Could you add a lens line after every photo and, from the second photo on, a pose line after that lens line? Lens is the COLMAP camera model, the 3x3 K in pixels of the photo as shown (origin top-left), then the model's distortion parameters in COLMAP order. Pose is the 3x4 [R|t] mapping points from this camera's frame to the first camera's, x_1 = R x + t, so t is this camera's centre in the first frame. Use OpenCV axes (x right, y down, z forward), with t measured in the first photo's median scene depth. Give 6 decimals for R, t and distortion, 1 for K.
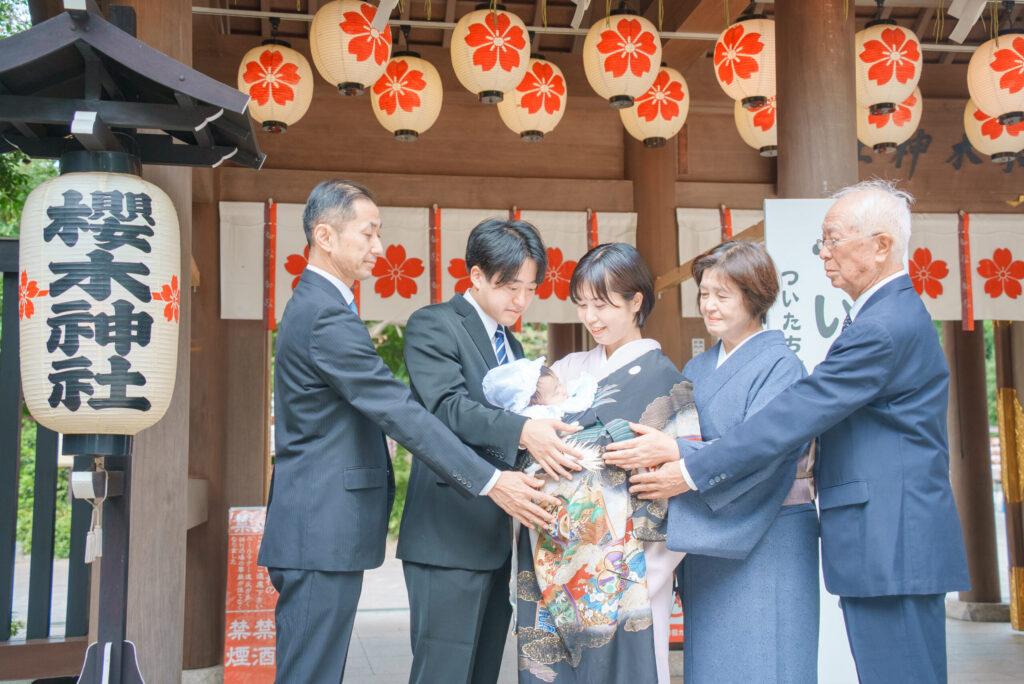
lens RADIAL K [[1303.5, 0, 512.0], [0, 1303.5, 342.0], [0, 0, 1]] dist [0.177457, 0.054229]
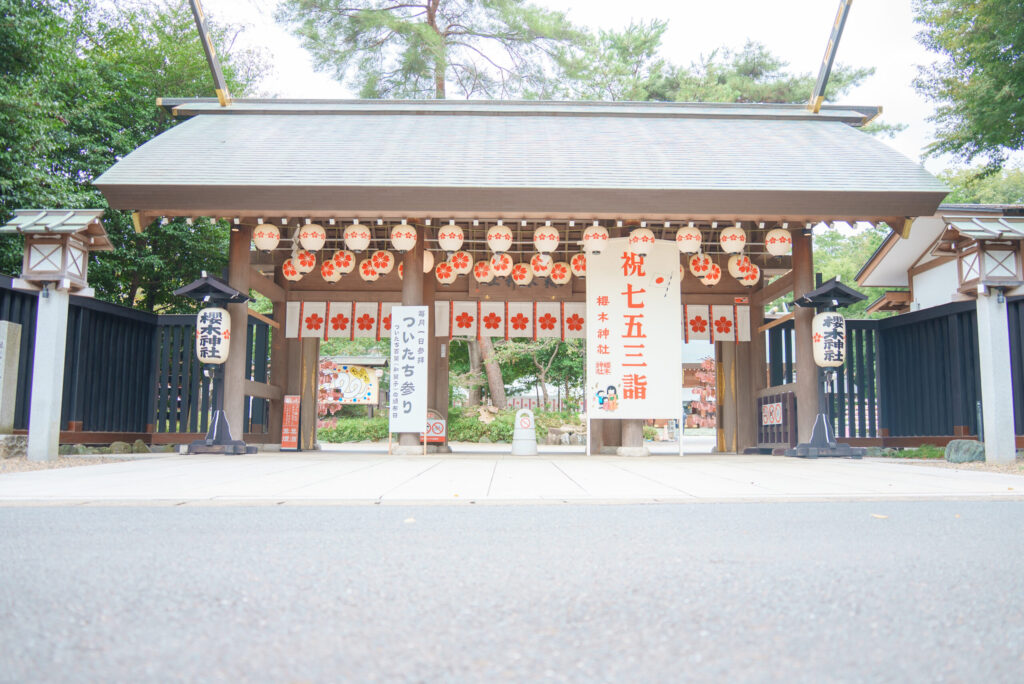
lens RADIAL K [[840.4, 0, 512.0], [0, 840.4, 342.0], [0, 0, 1]] dist [-0.071290, 0.052407]
pose [[0.988583, -0.002654, -0.150651, 1.164351], [0.001108, 0.999946, -0.010342, 0.024964], [0.150670, 0.010057, 0.988533, -1.727442]]
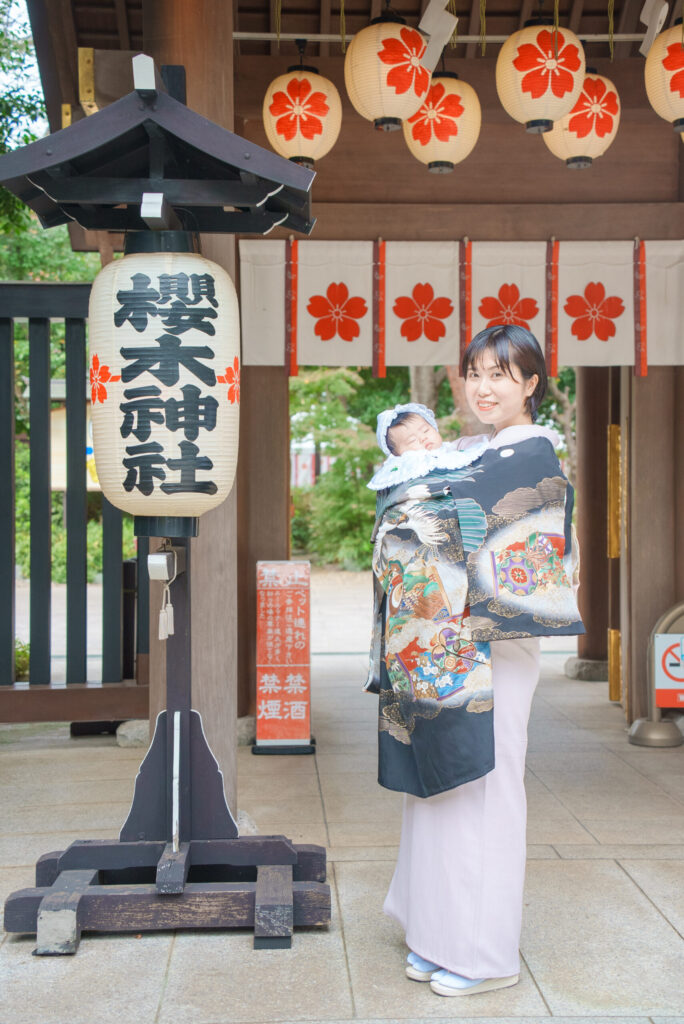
lens RADIAL K [[1424.0, 0, 342.0], [0, 1424.0, 512.0], [0, 0, 1]] dist [0.187134, 0.083962]
pose [[0.993402, 0.008622, -0.114359, -0.053471], [0.004689, 0.993283, 0.115618, -0.057891], [0.114587, -0.115392, 0.986689, -0.059437]]
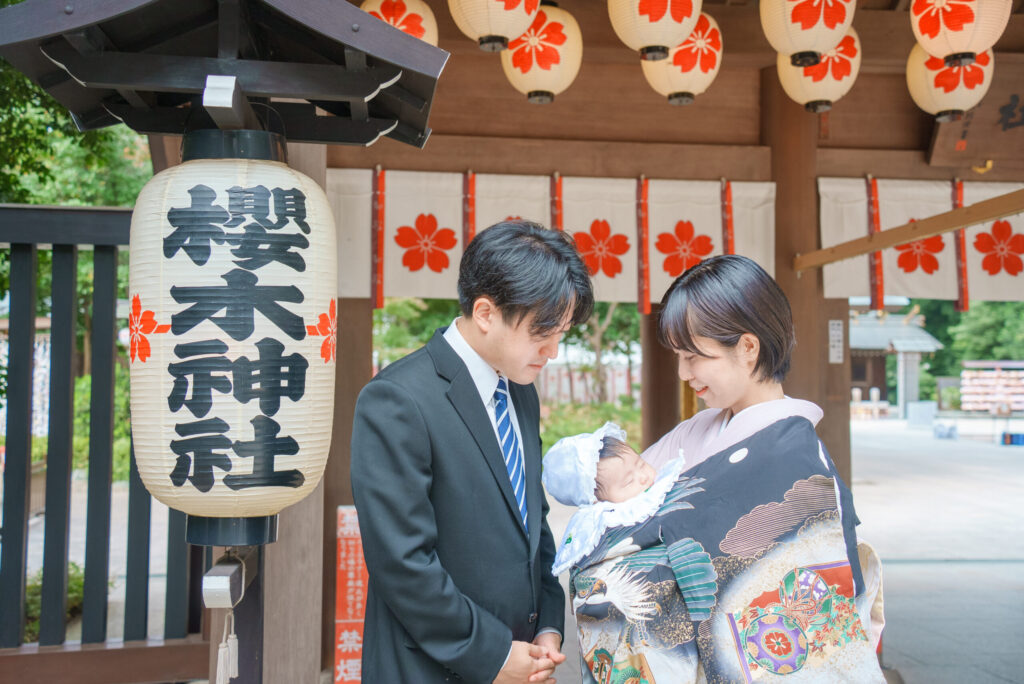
lens RADIAL K [[1163.3, 0, 512.0], [0, 1163.3, 342.0], [0, 0, 1]] dist [0.107476, 0.026417]
pose [[0.999808, 0.012709, -0.014944, -0.144968], [-0.011822, 0.998245, 0.058031, -0.065321], [0.015656, -0.057843, 0.998203, 0.347815]]
